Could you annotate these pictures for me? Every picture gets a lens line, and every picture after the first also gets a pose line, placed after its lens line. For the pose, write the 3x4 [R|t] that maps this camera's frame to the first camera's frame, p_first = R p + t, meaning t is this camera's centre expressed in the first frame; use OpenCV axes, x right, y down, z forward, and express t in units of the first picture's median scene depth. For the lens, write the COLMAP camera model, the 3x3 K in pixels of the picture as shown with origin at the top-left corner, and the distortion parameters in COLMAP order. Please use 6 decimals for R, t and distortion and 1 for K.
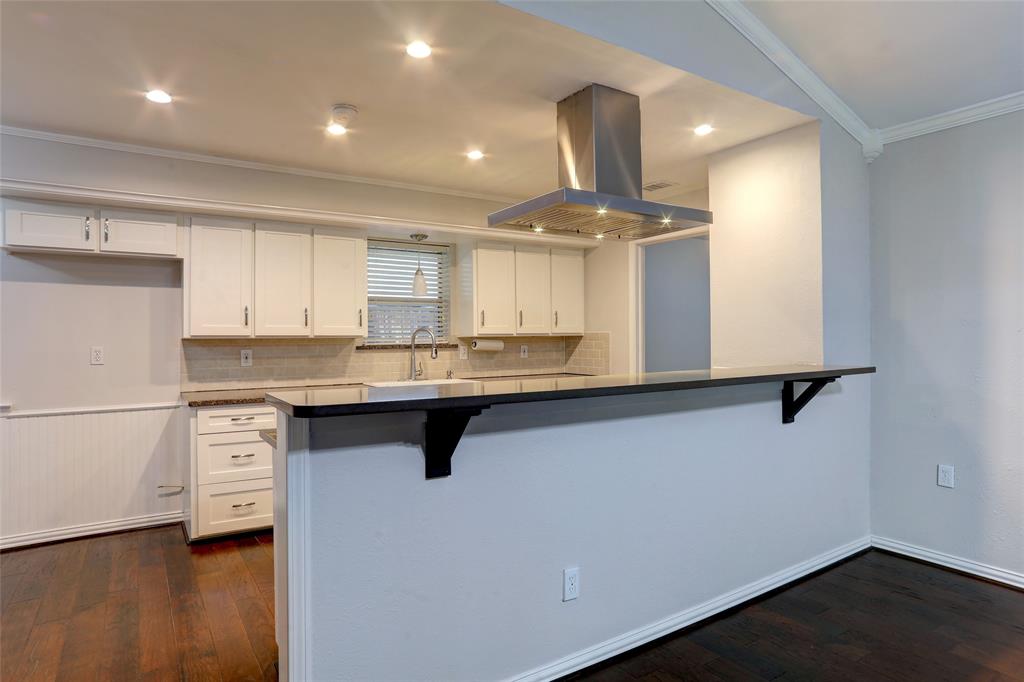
lens RADIAL K [[586.3, 0, 512.0], [0, 586.3, 341.0], [0, 0, 1]] dist [-0.074196, -0.000301]
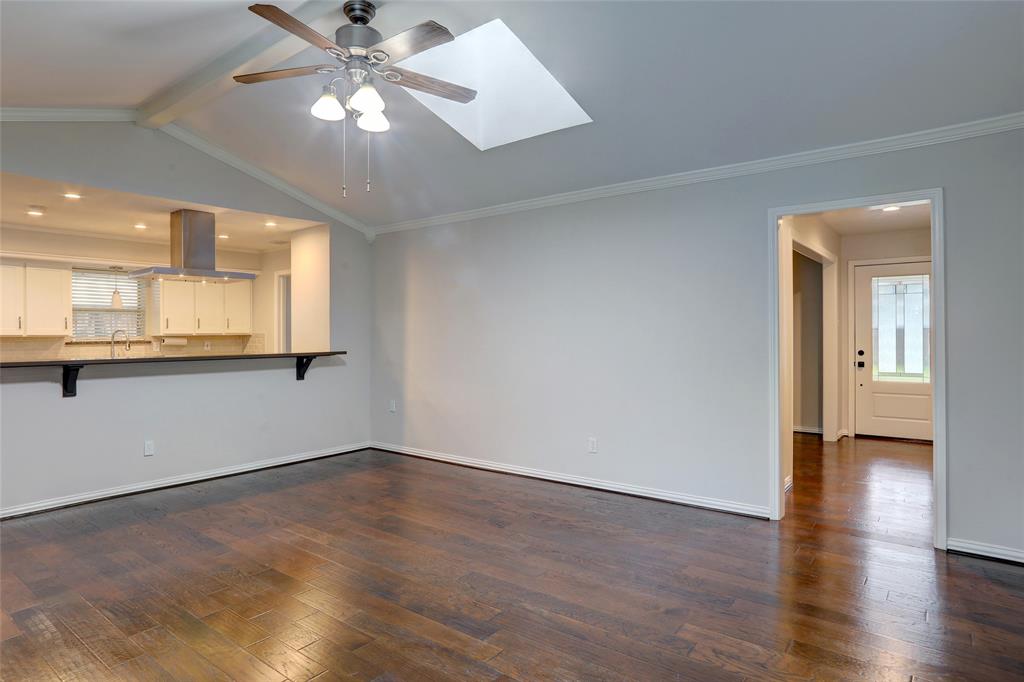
lens RADIAL K [[595.5, 0, 512.0], [0, 595.5, 341.0], [0, 0, 1]] dist [-0.002699, -0.000344]
pose [[0.953720, -0.002805, 0.300682, 0.342693], [0.001172, 0.999984, 0.005610, -0.001489], [-0.300693, -0.004998, 0.953708, -0.732547]]
